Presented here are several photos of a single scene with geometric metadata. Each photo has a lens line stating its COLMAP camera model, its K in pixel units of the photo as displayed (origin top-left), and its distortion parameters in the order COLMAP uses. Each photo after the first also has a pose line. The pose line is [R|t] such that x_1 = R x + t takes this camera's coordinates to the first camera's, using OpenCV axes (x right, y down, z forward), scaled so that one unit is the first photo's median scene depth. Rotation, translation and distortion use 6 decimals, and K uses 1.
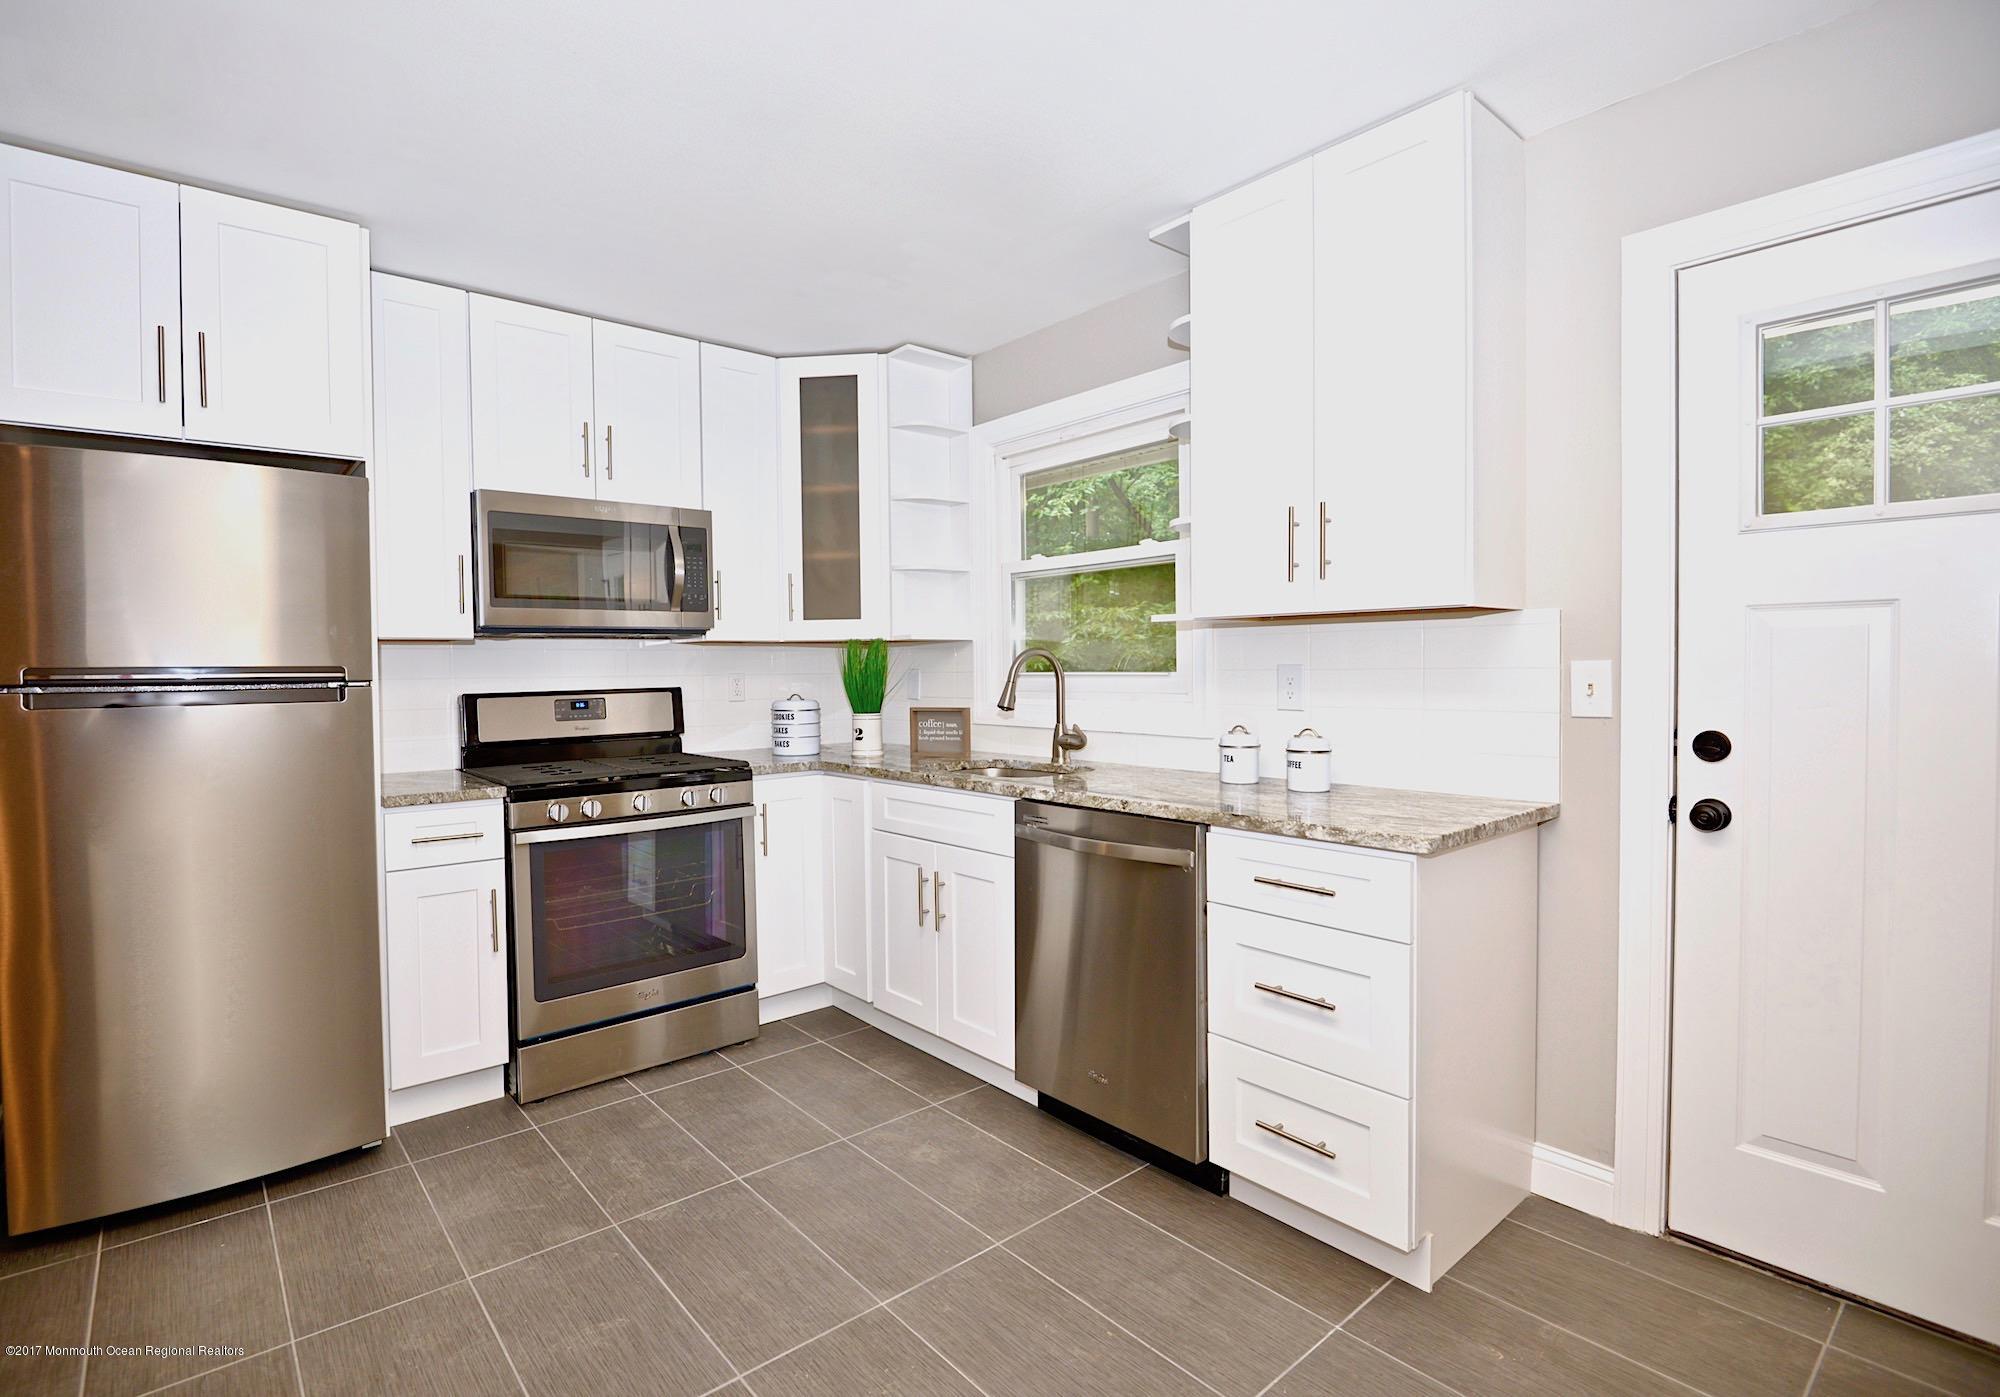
lens RADIAL K [[921.8, 0, 1000.0], [0, 921.8, 698.5], [0, 0, 1]] dist [0.001421, 0.000255]
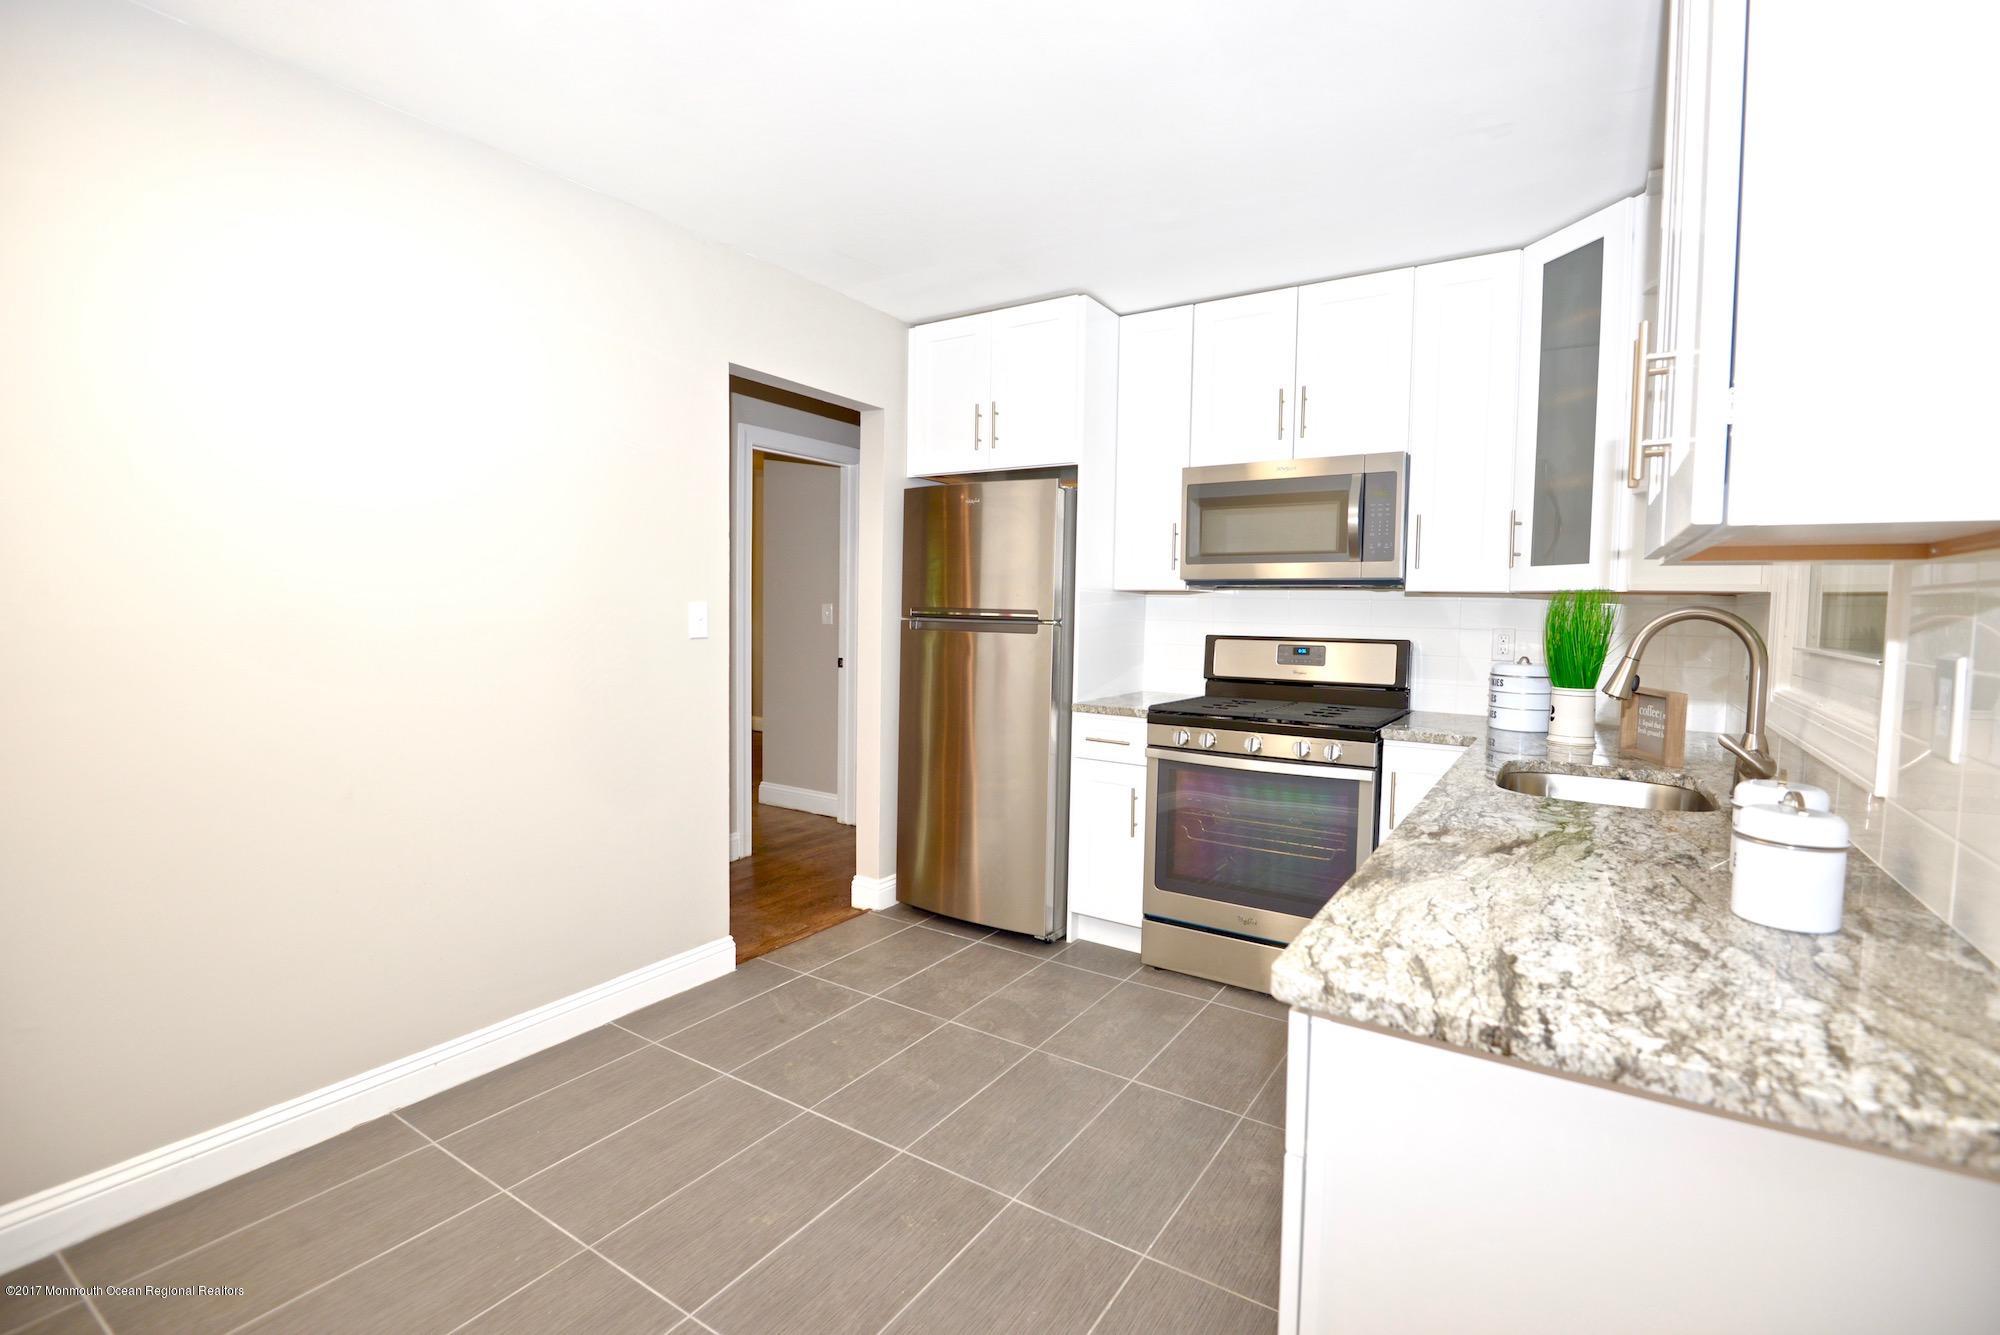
lens RADIAL K [[928.0, 0, 1000.0], [0, 928.0, 667.5], [0, 0, 1]] dist [-0.003231, -0.000428]
pose [[0.309234, 0.083735, -0.947292, 0.479803], [-0.053177, 0.996080, 0.070688, -0.032625], [0.949498, 0.028515, 0.312475, 0.339967]]
